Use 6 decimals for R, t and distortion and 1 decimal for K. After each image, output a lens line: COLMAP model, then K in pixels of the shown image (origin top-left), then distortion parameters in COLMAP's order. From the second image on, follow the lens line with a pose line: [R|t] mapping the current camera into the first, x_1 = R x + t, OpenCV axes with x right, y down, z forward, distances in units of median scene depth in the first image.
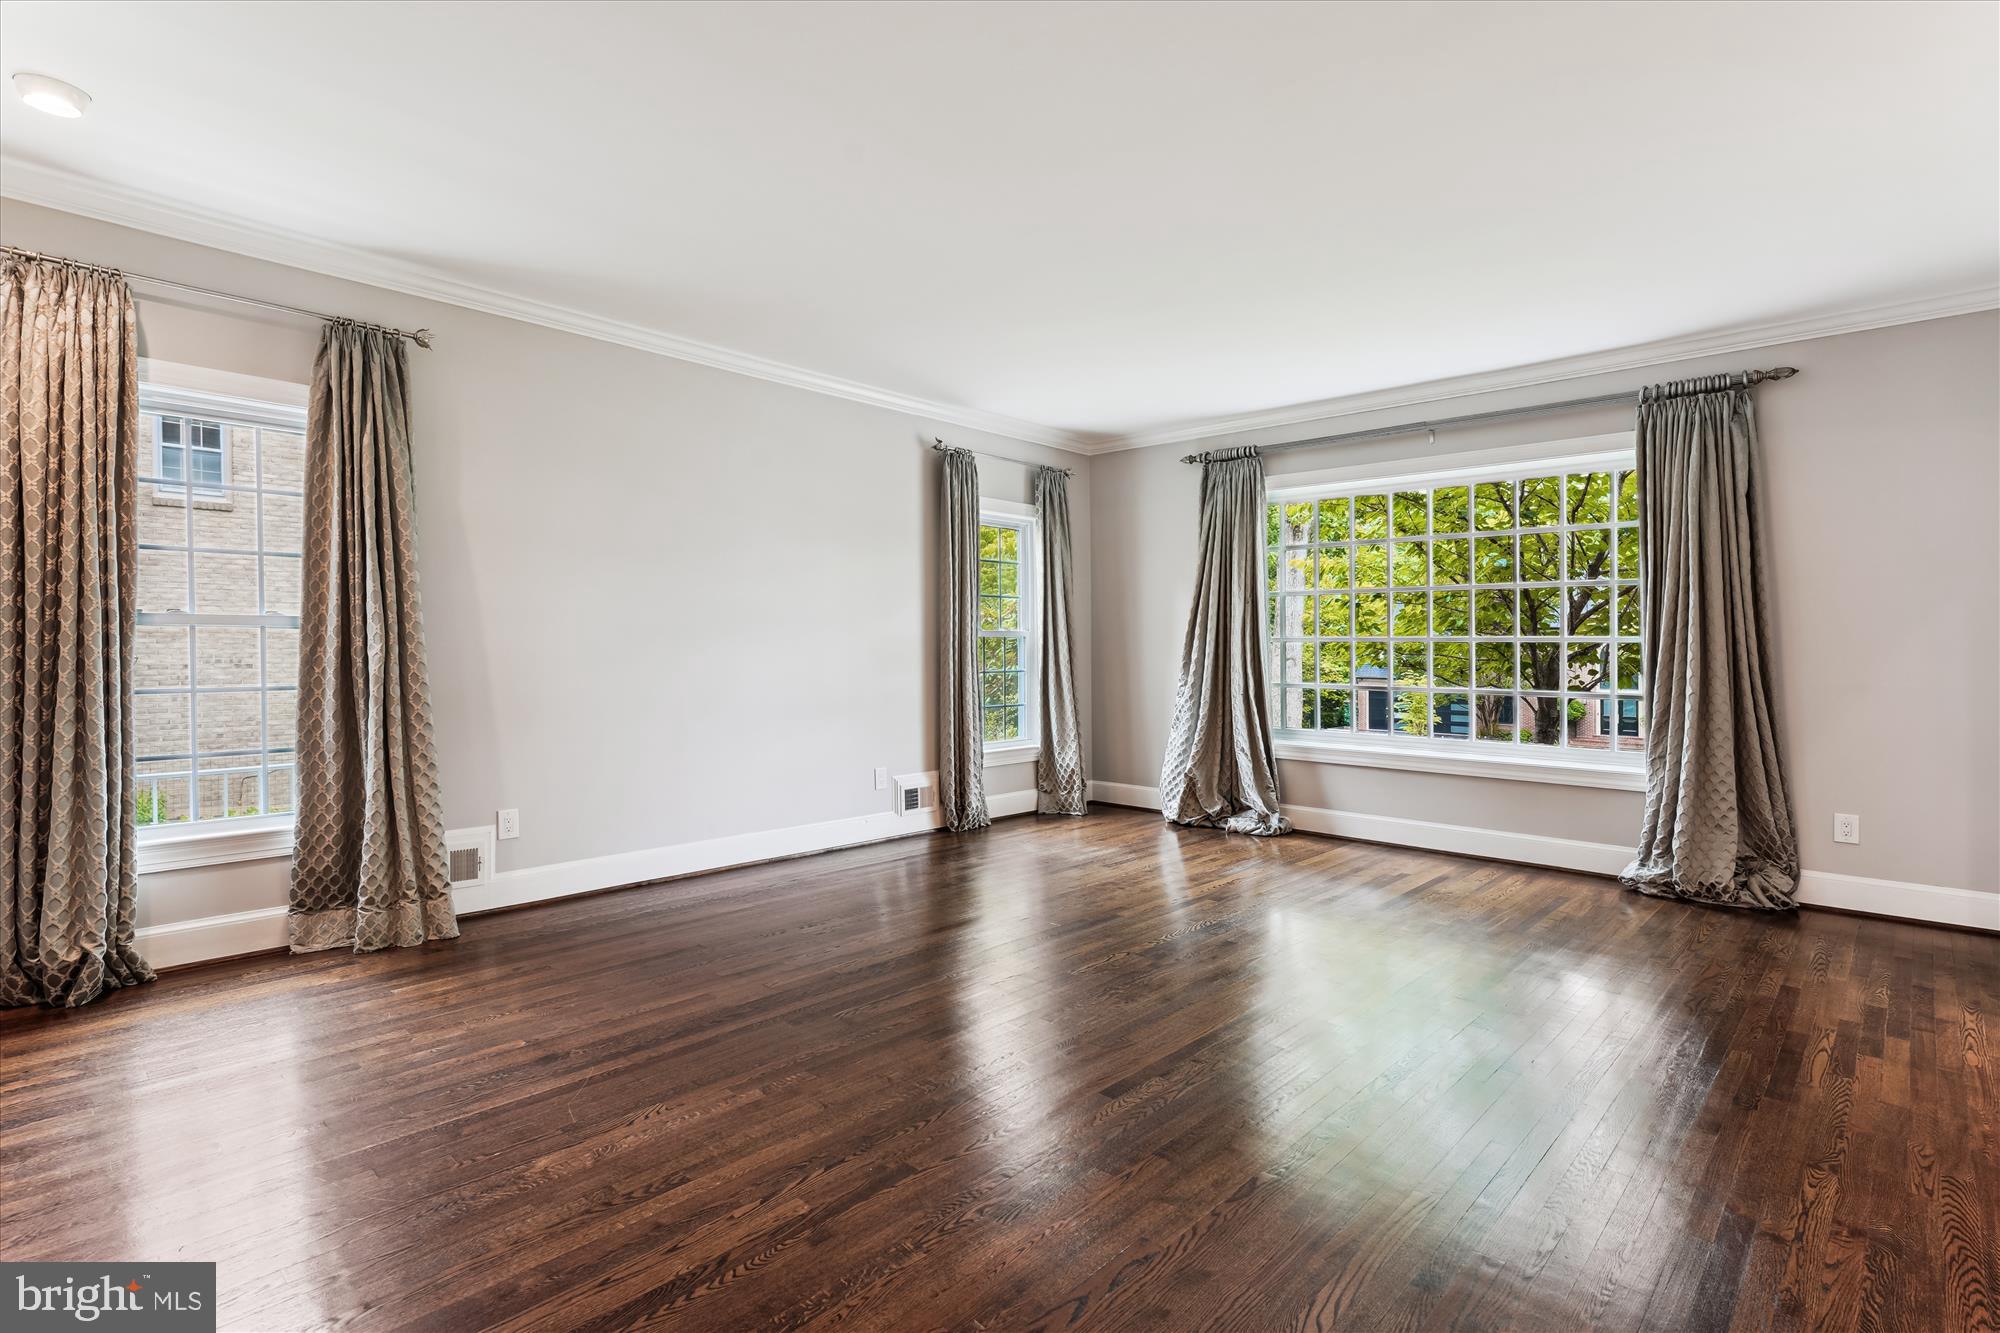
lens RADIAL K [[964.0, 0, 1008.6], [0, 964.0, 665.6], [0, 0, 1]] dist [-0.001169, -0.000147]
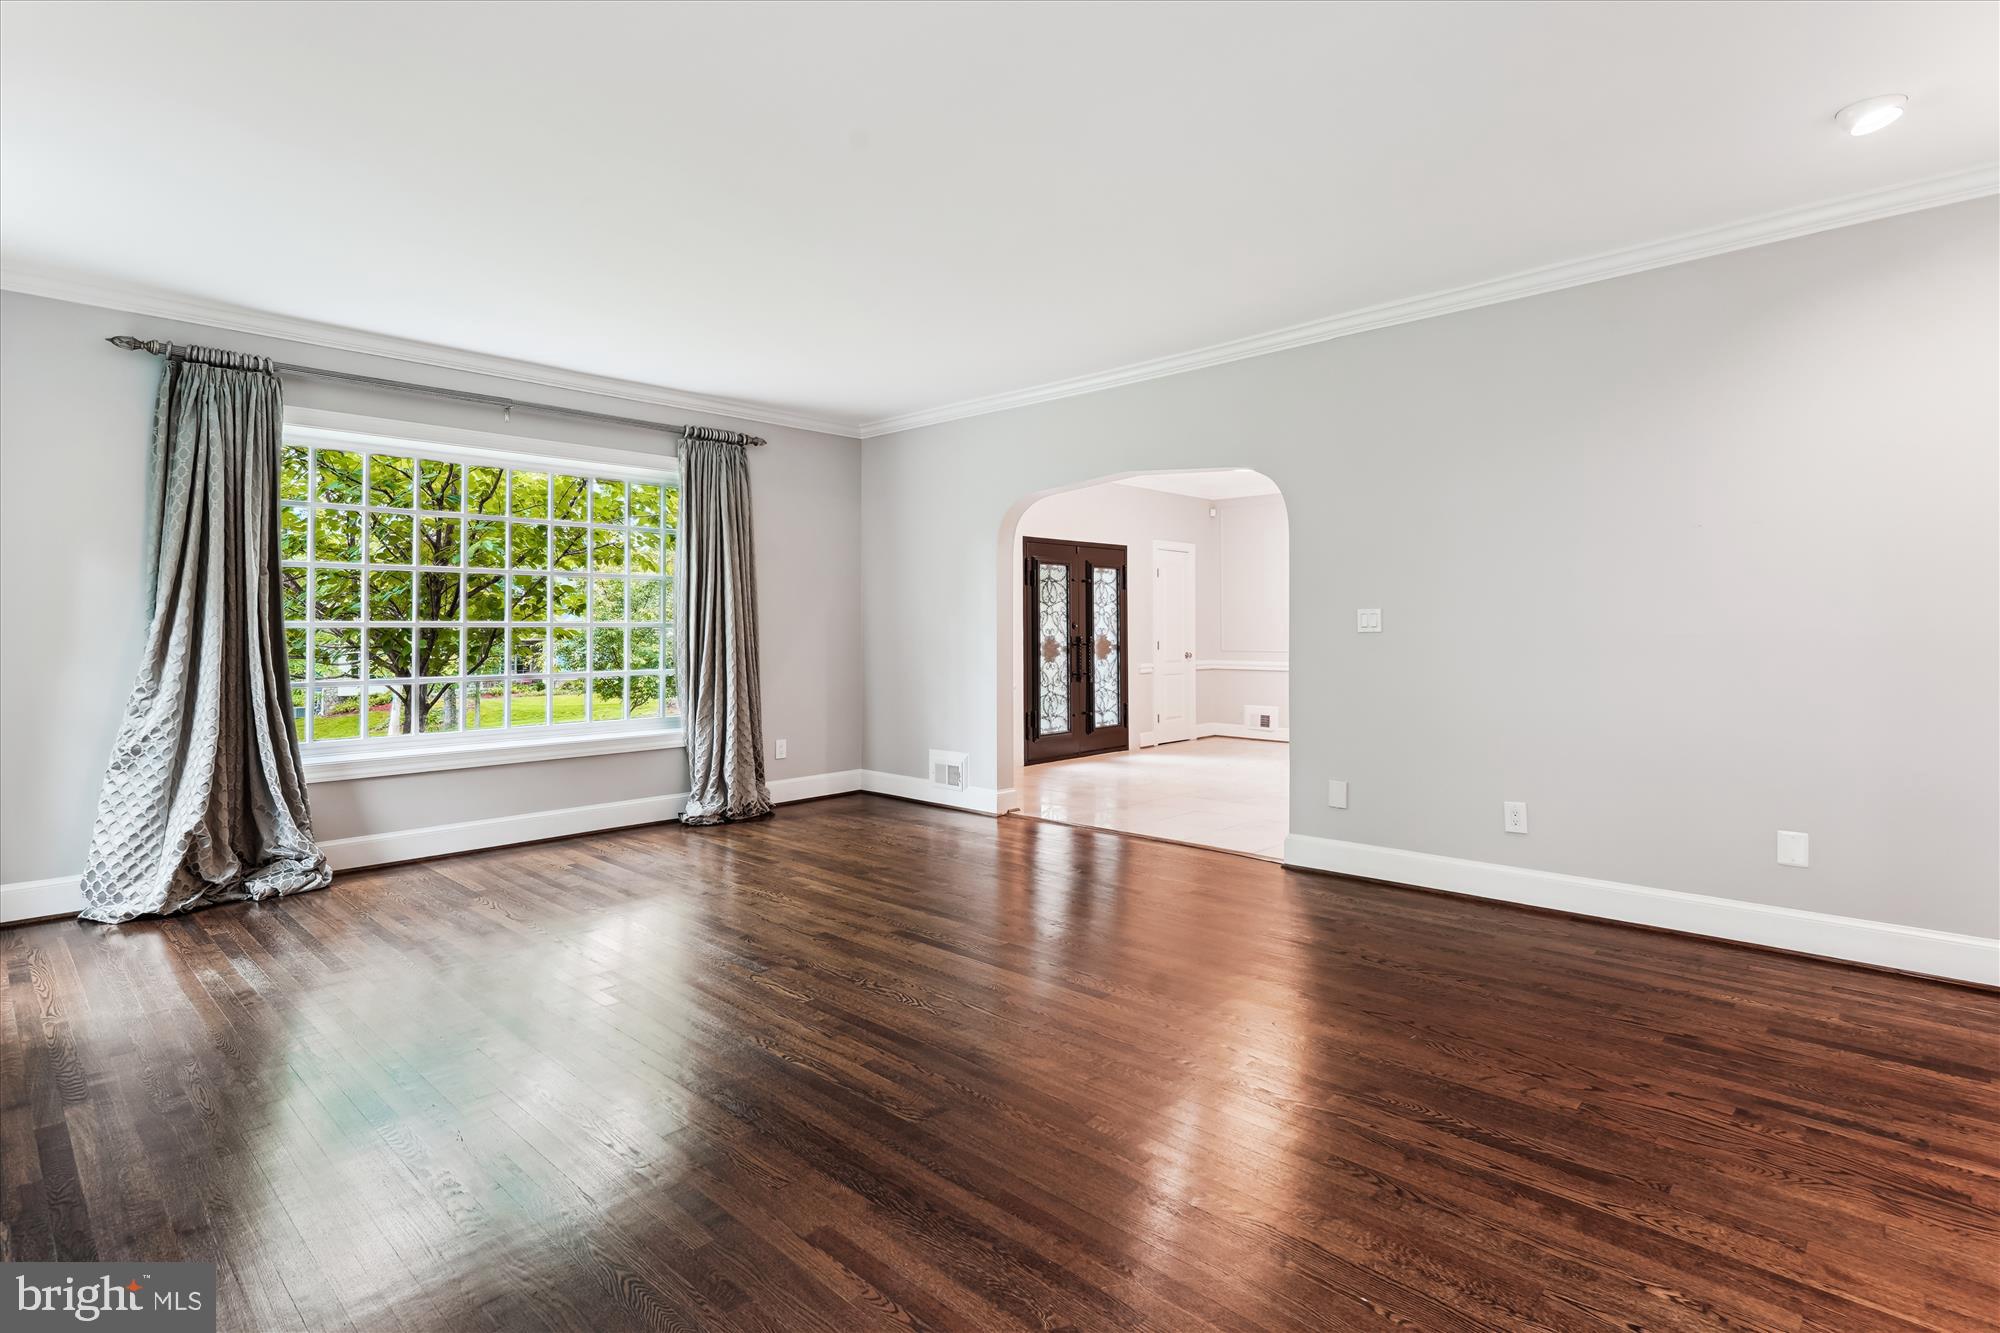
lens RADIAL K [[969.9, 0, 989.5], [0, 969.9, 632.6], [0, 0, 1]] dist [0.001780, -0.000012]
pose [[0.029019, -0.011181, 0.999516, -0.597554], [0.027613, 0.999565, 0.010380, -0.019818], [-0.999197, 0.027298, 0.029315, 0.575024]]
